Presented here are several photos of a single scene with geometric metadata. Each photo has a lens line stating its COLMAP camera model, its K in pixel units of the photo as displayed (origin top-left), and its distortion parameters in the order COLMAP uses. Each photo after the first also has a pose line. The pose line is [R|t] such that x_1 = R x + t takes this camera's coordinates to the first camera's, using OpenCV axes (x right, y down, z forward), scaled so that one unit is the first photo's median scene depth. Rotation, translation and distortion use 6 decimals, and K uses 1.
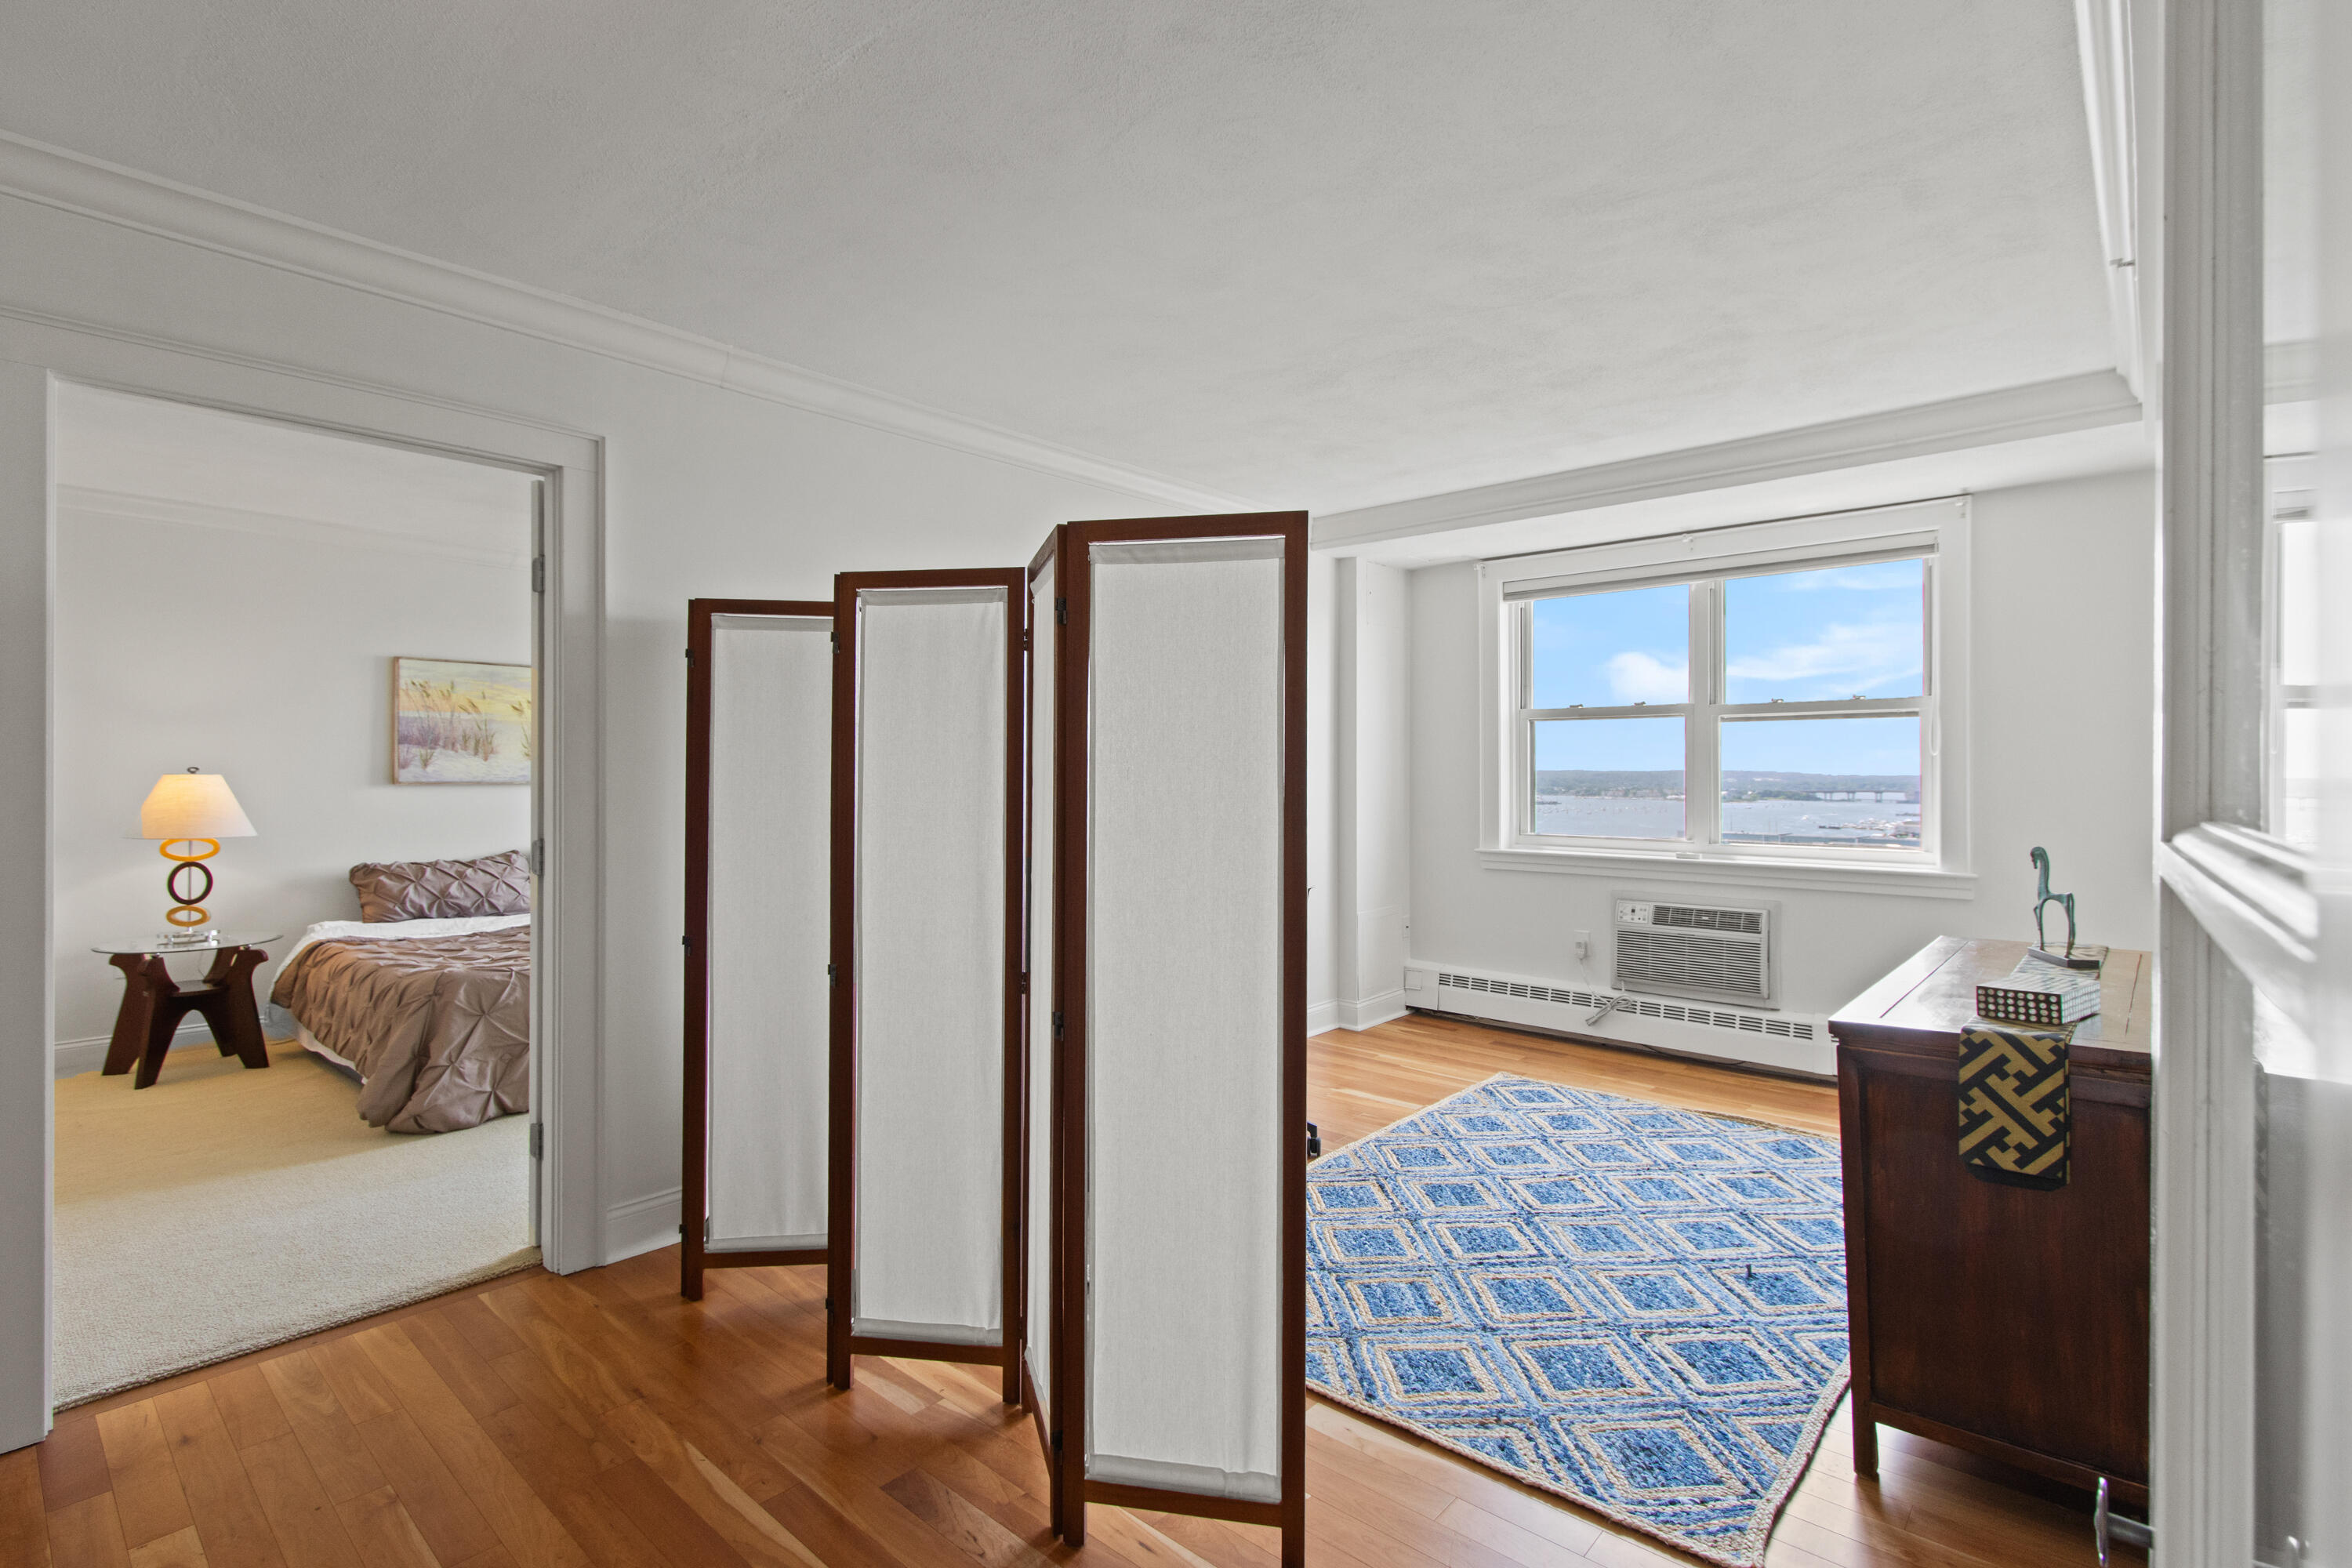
lens RADIAL K [[1125.3, 0, 1165.8], [0, 1125.3, 774.1], [0, 0, 1]] dist [0.005380, -0.002080]
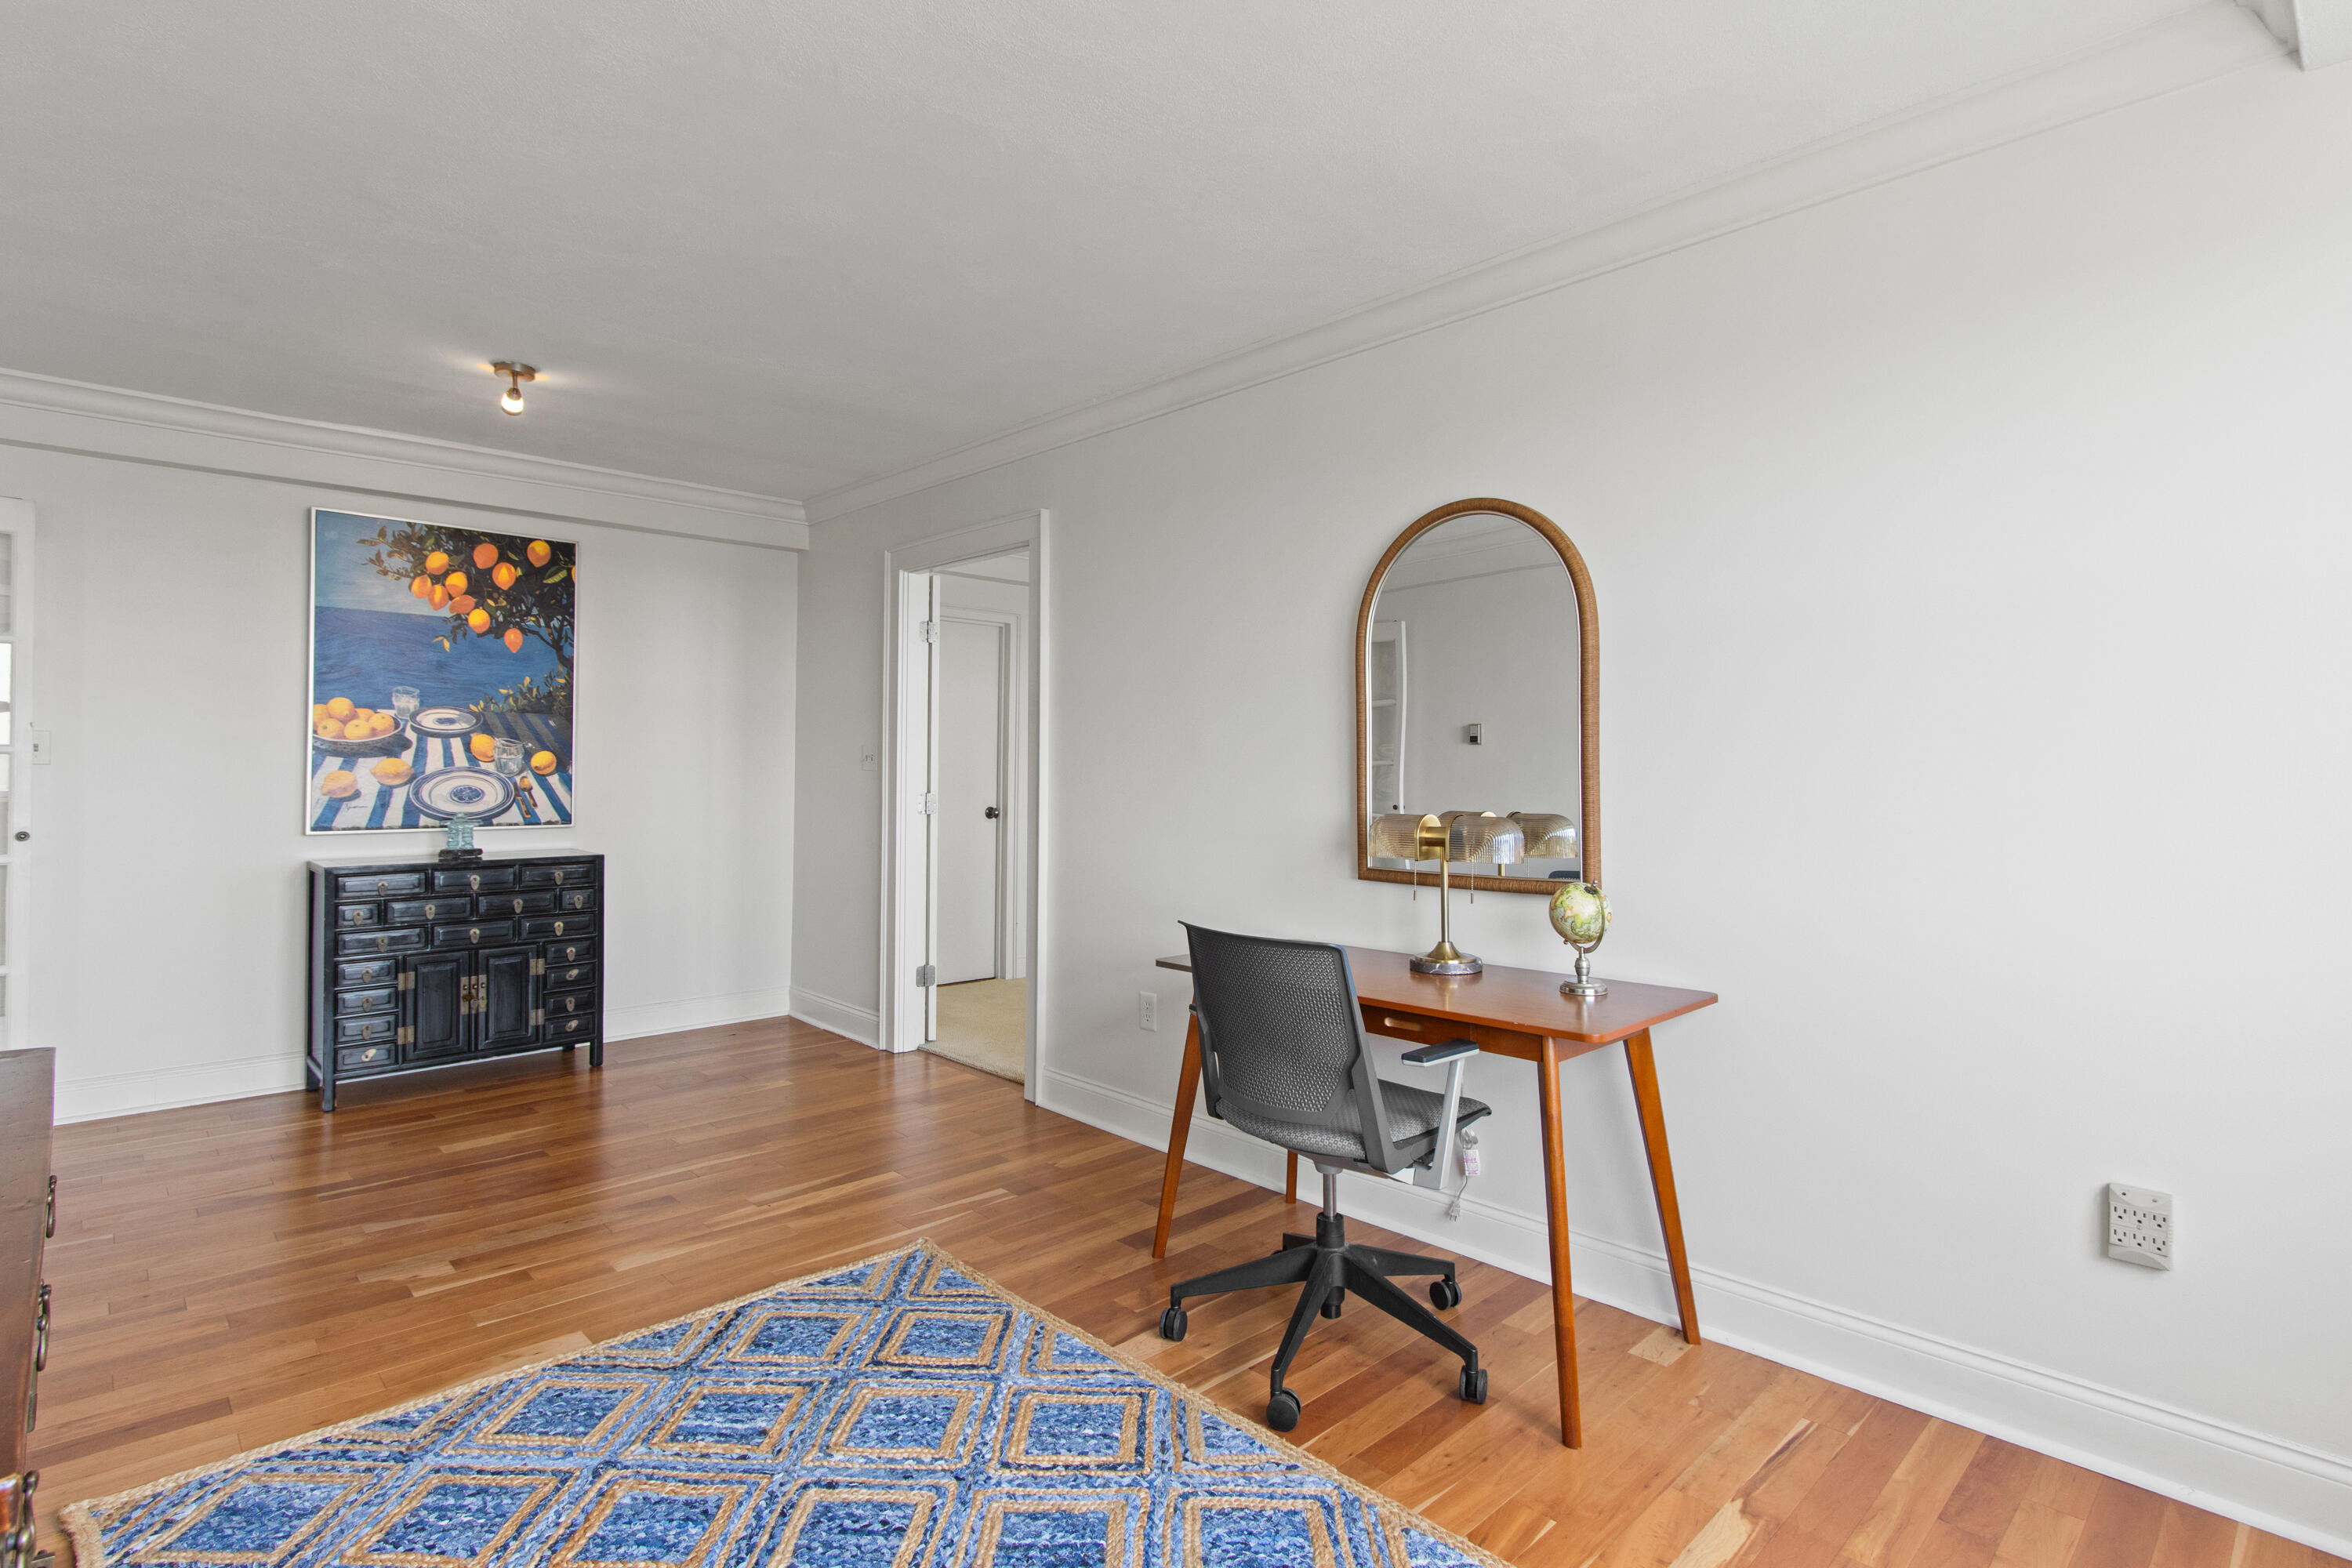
lens RADIAL K [[1149.5, 0, 1191.3], [0, 1149.5, 771.4], [0, 0, 1]] dist [-0.001142, -0.001556]
pose [[-0.075141, -0.000587, -0.997173, 0.692024], [-0.010840, 0.999941, 0.000228, 0.014020], [0.997114, 0.010826, -0.075143, 0.976197]]
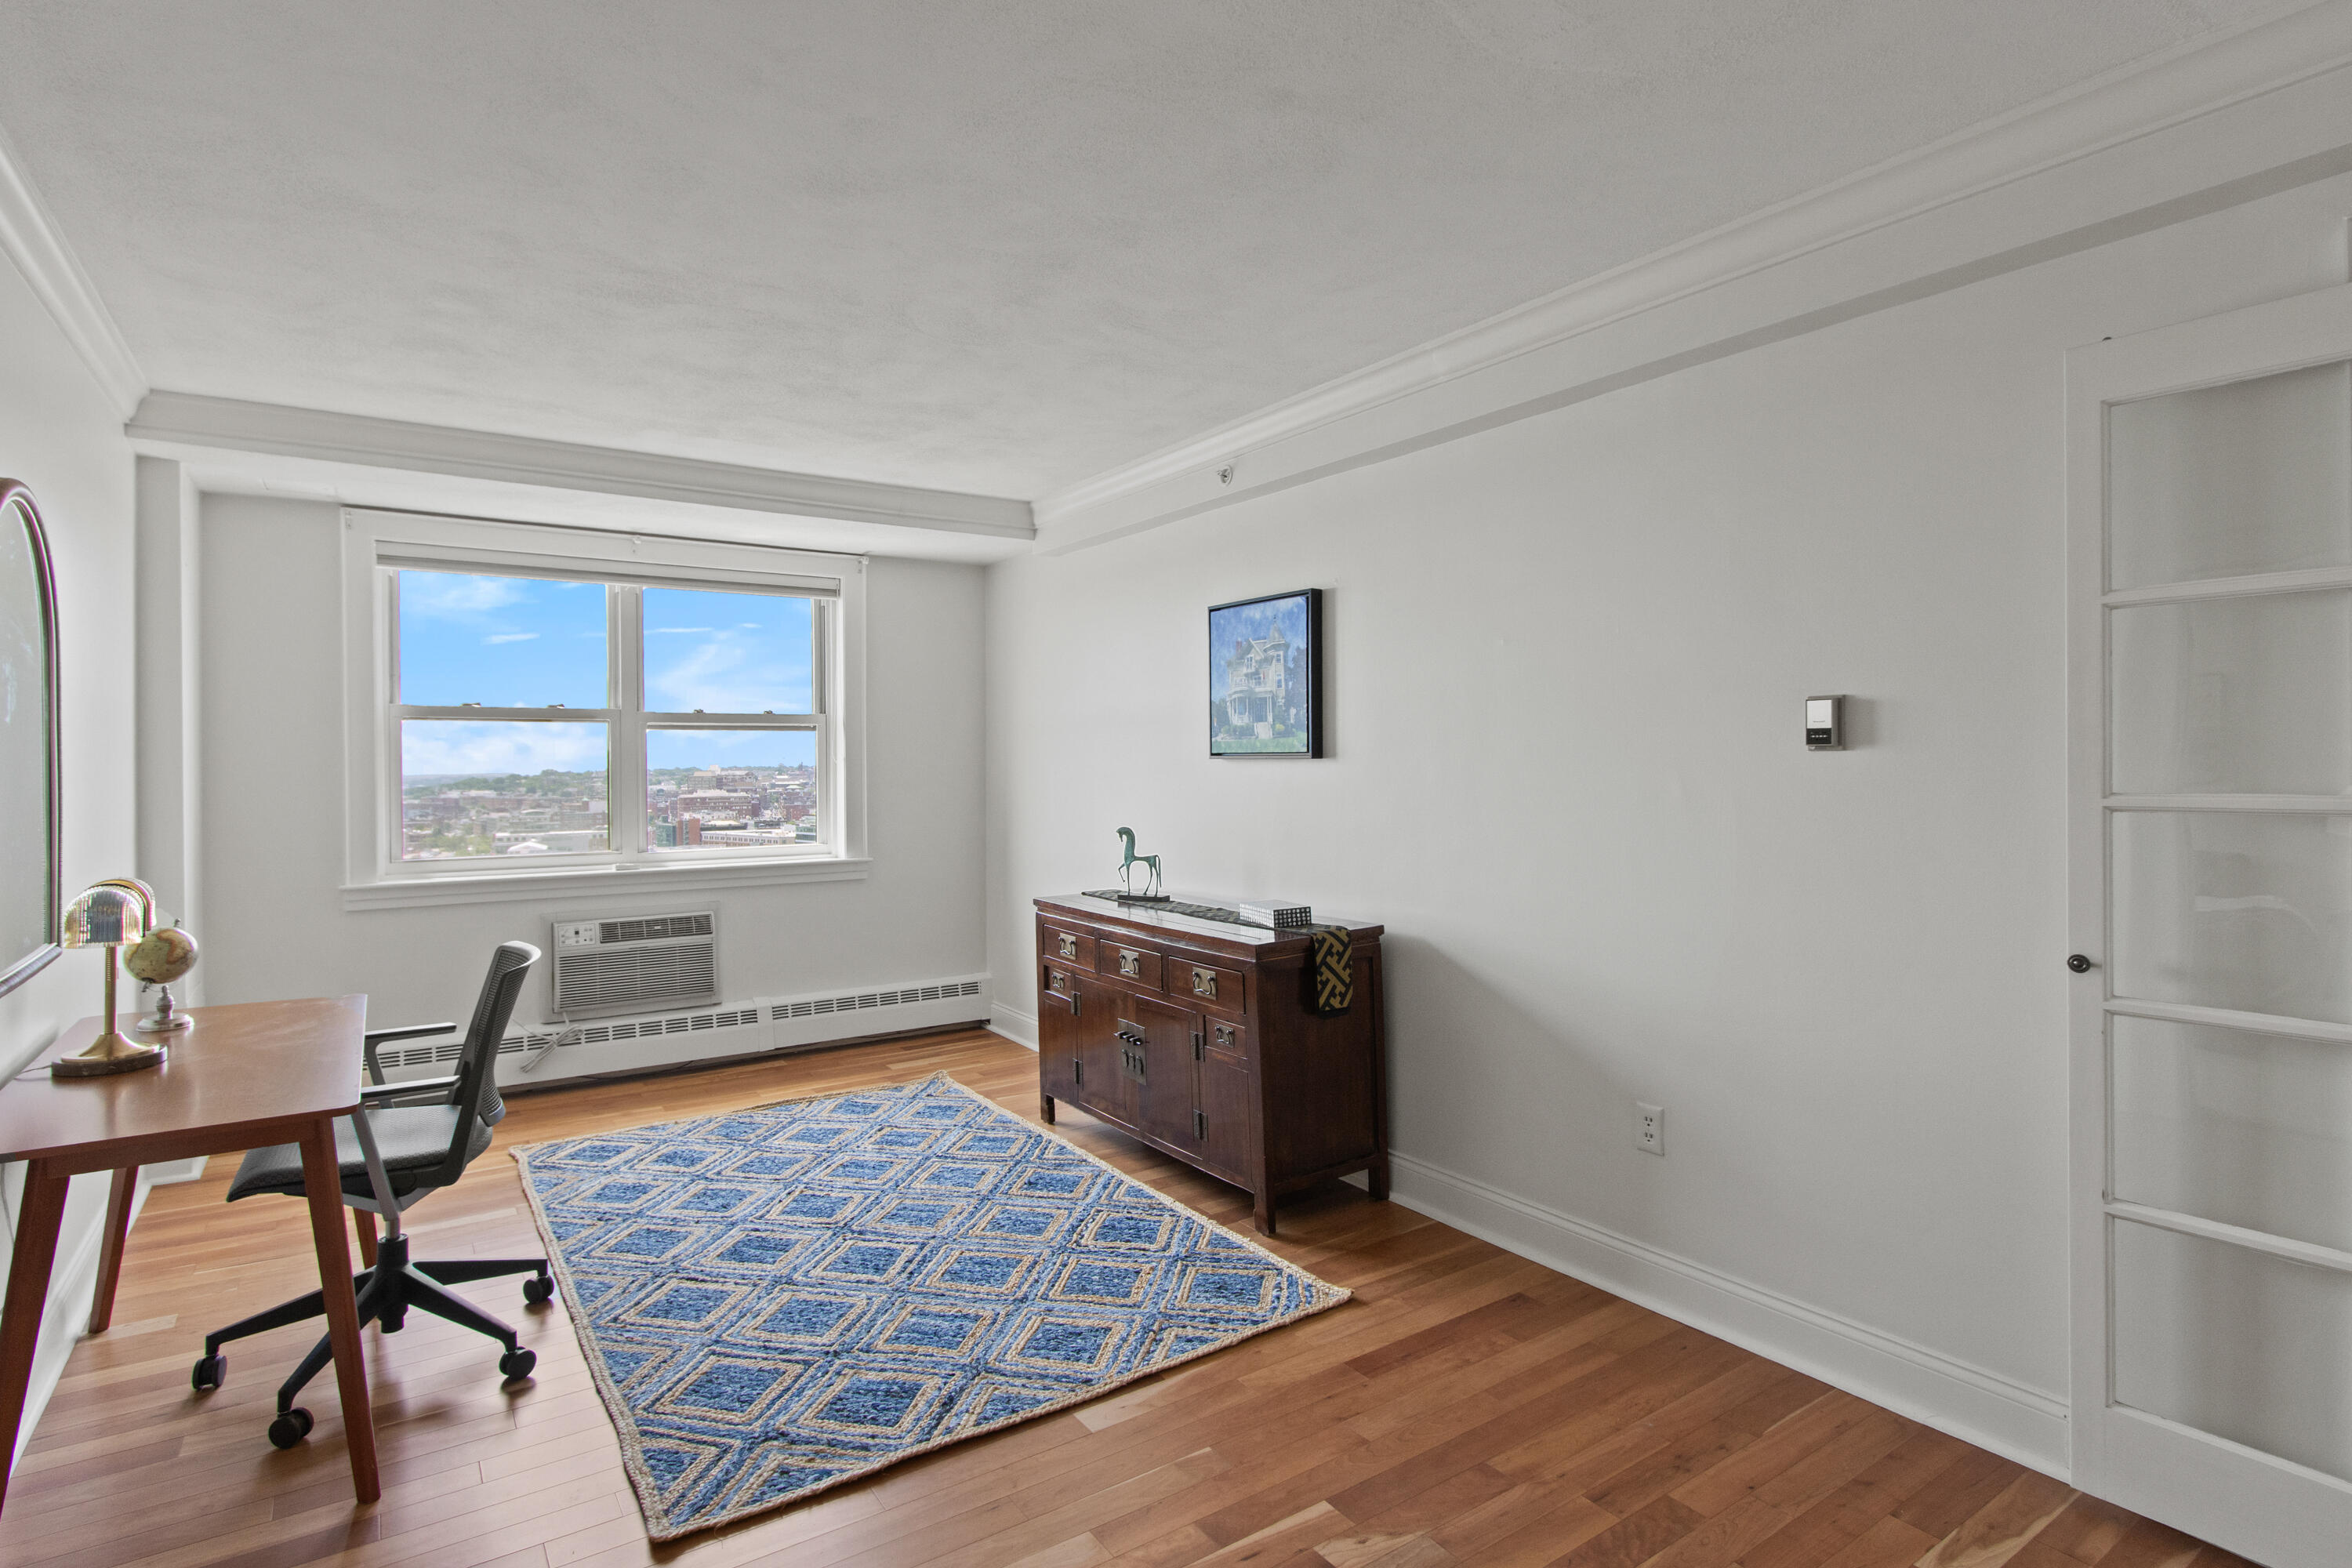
lens RADIAL K [[1149.5, 0, 1191.3], [0, 1149.5, 771.4], [0, 0, 1]] dist [-0.001142, -0.001556]
pose [[0.234778, -0.008240, 0.972014, -0.500409], [0.010942, 0.999923, 0.005834, -0.013074], [-0.971987, 0.009266, 0.234850, 0.390172]]
